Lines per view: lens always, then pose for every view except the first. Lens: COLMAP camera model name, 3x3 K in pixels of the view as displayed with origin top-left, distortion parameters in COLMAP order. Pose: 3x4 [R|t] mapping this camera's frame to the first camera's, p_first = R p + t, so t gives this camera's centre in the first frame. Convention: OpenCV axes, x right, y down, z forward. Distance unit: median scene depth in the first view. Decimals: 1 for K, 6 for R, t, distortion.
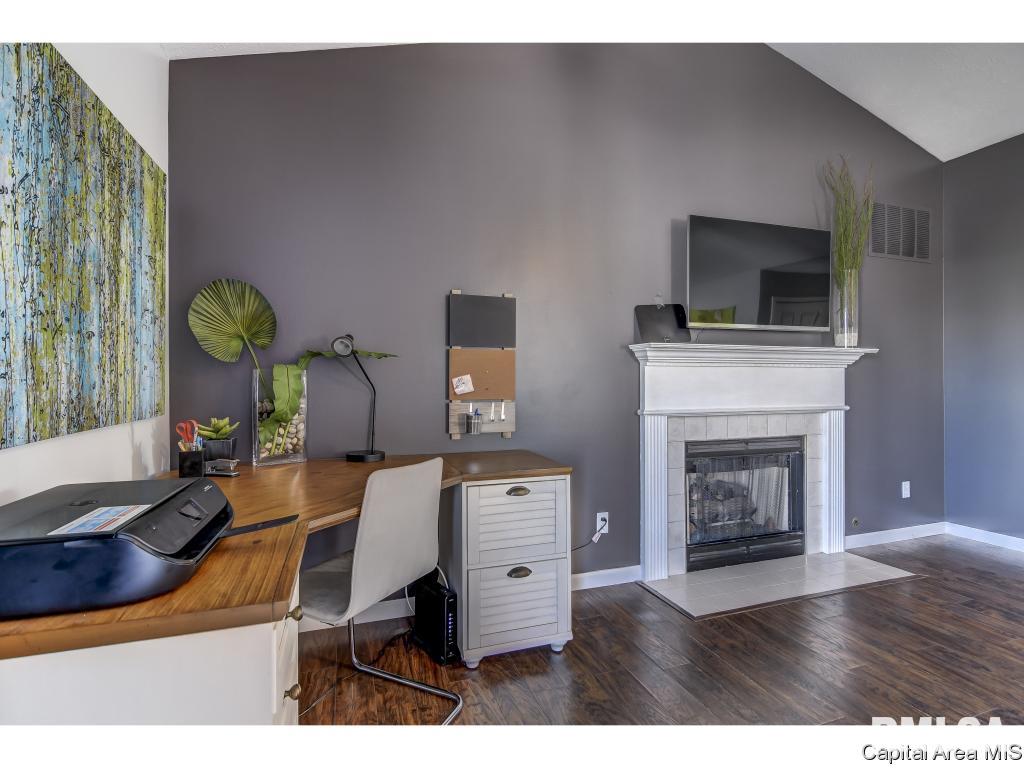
lens RADIAL K [[495.1, 0, 510.7], [0, 495.1, 380.8], [0, 0, 1]] dist [0.019463, -0.012990]
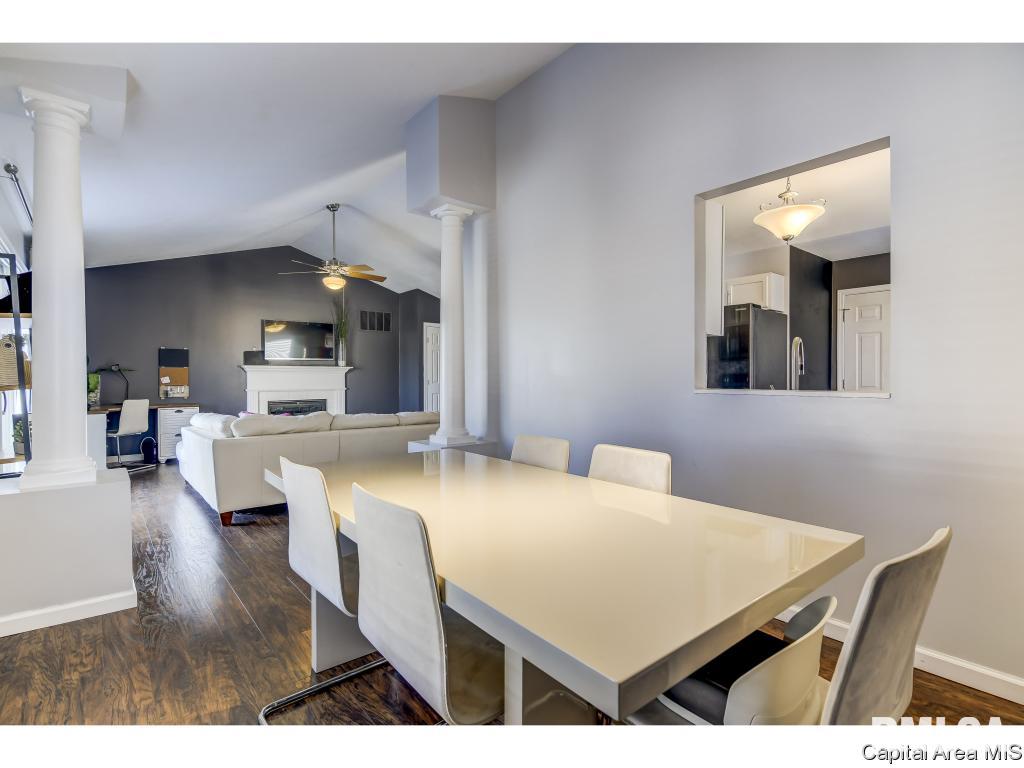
lens RADIAL K [[495.1, 0, 510.7], [0, 495.1, 380.8], [0, 0, 1]] dist [0.019463, -0.012990]
pose [[0.937538, -0.003932, 0.347860, 0.784123], [0.004824, 0.999987, -0.001700, 0.027068], [-0.347848, 0.003272, 0.937545, -2.436483]]
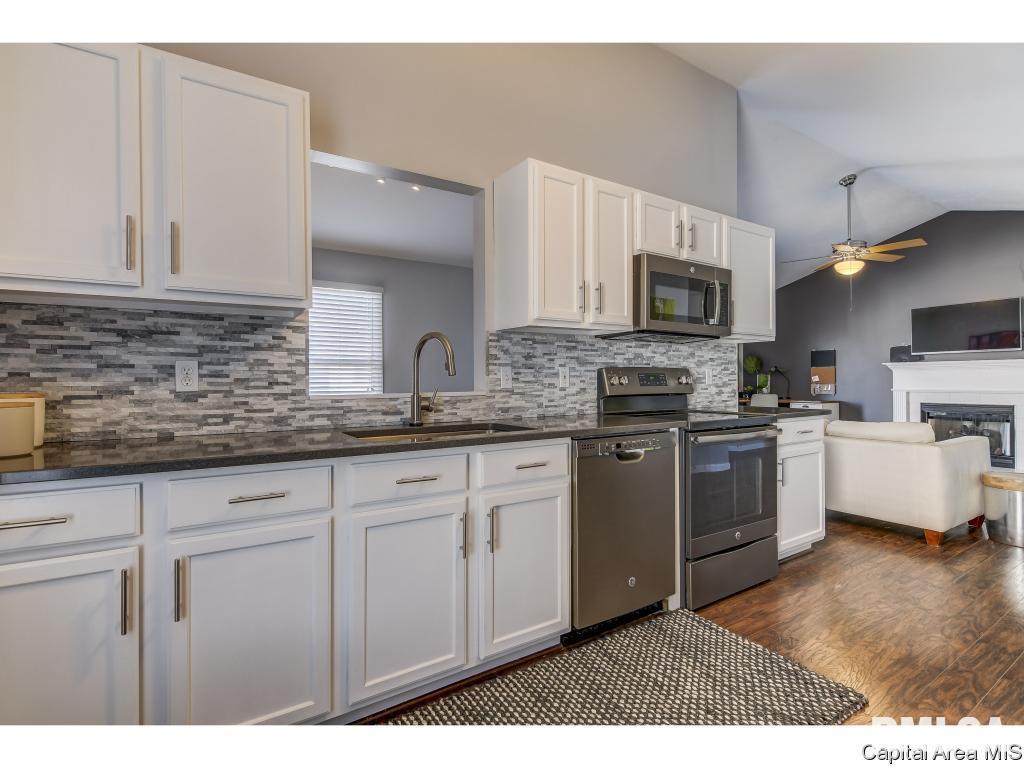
lens RADIAL K [[495.1, 0, 510.7], [0, 495.1, 380.8], [0, 0, 1]] dist [0.019463, -0.012990]
pose [[0.247718, 0.003354, -0.968826, 2.556792], [0.000492, 0.999993, 0.003588, 0.008787], [0.968832, -0.001365, 0.247715, -1.729878]]
